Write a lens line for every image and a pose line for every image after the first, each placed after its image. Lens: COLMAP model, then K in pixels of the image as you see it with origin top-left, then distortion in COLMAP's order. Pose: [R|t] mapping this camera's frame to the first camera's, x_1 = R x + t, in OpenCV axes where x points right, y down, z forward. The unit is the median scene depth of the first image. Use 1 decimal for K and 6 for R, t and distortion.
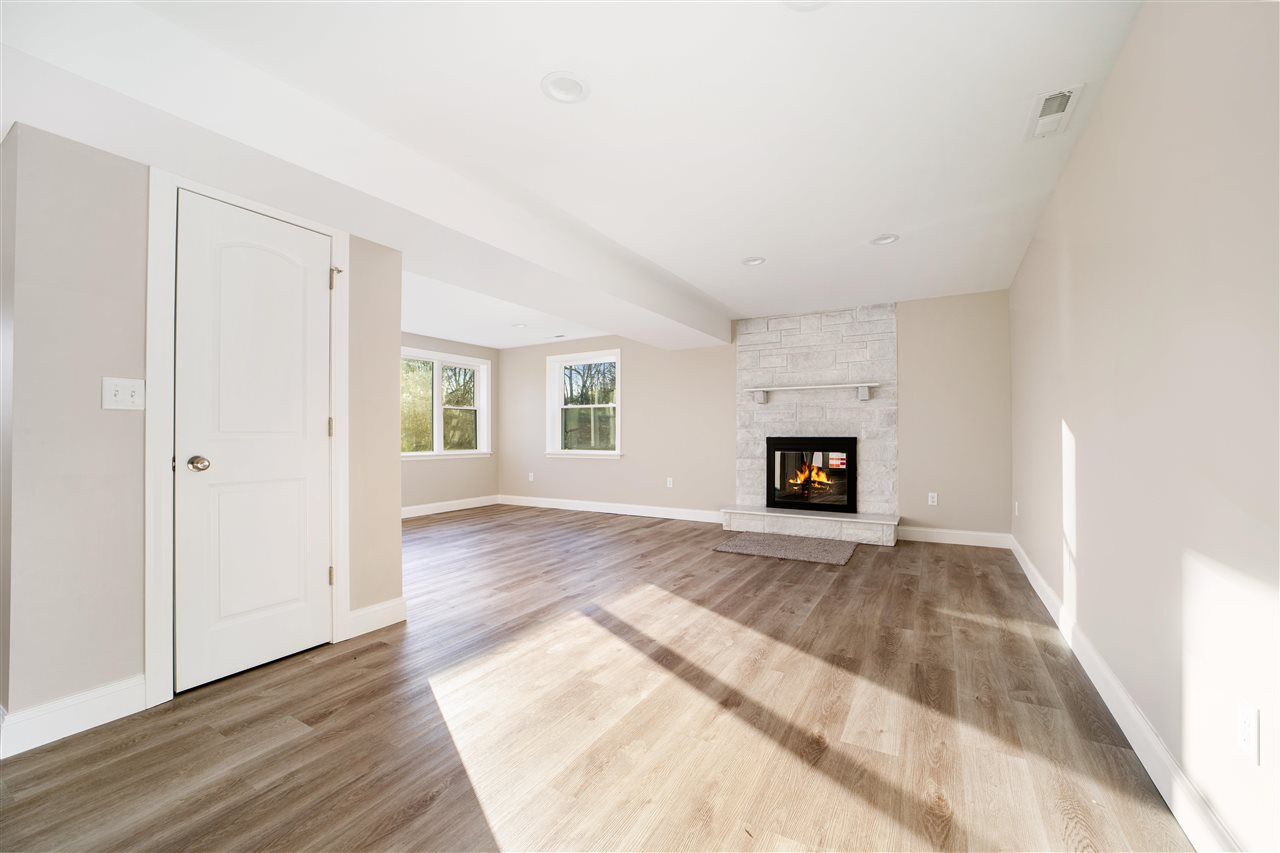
lens RADIAL K [[507.7, 0, 636.8], [0, 507.7, 423.5], [0, 0, 1]] dist [-0.024332, 0.007611]
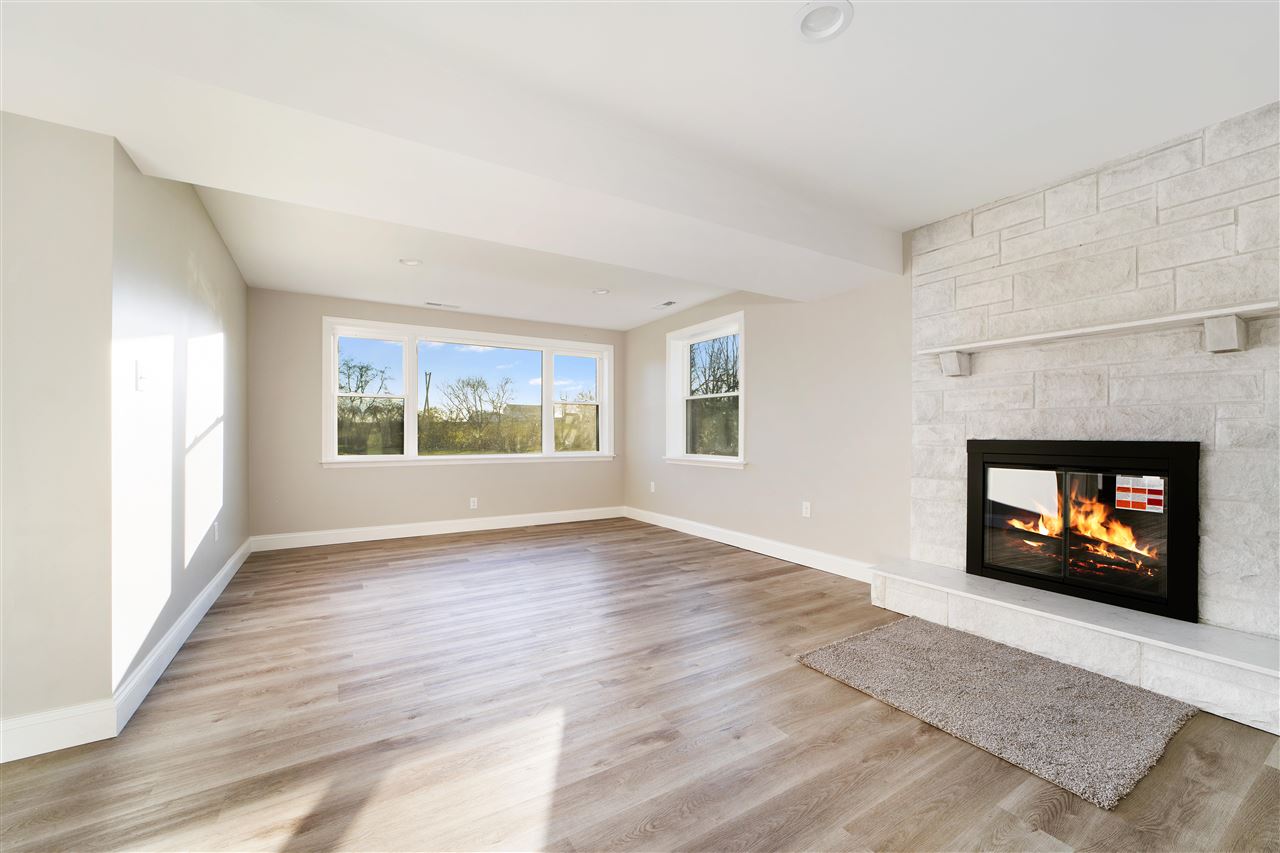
lens RADIAL K [[507.7, 0, 636.9], [0, 507.7, 432.4], [0, 0, 1]] dist [-0.024332, 0.007611]
pose [[0.884139, -0.000605, -0.467225, 0.192354], [0.010066, 0.999792, 0.017754, 0.006249], [0.467116, -0.020400, 0.883960, 0.371899]]
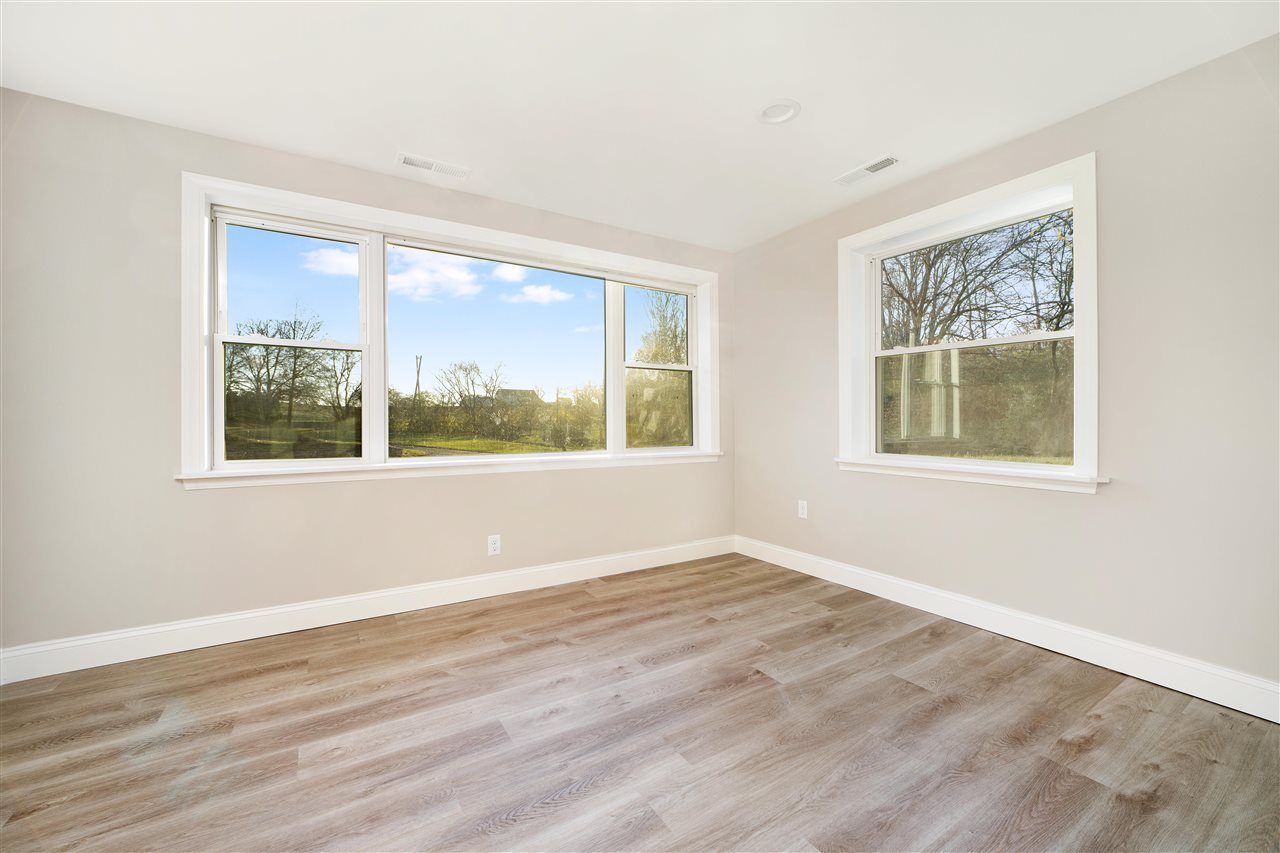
lens RADIAL K [[507.7, 0, 640.8], [0, 507.7, 420.0], [0, 0, 1]] dist [-0.024332, 0.007611]
pose [[0.894347, 0.001985, -0.447369, -0.176148], [0.009497, 0.999681, 0.023421, 0.015003], [0.447272, -0.025195, 0.894043, 0.689776]]
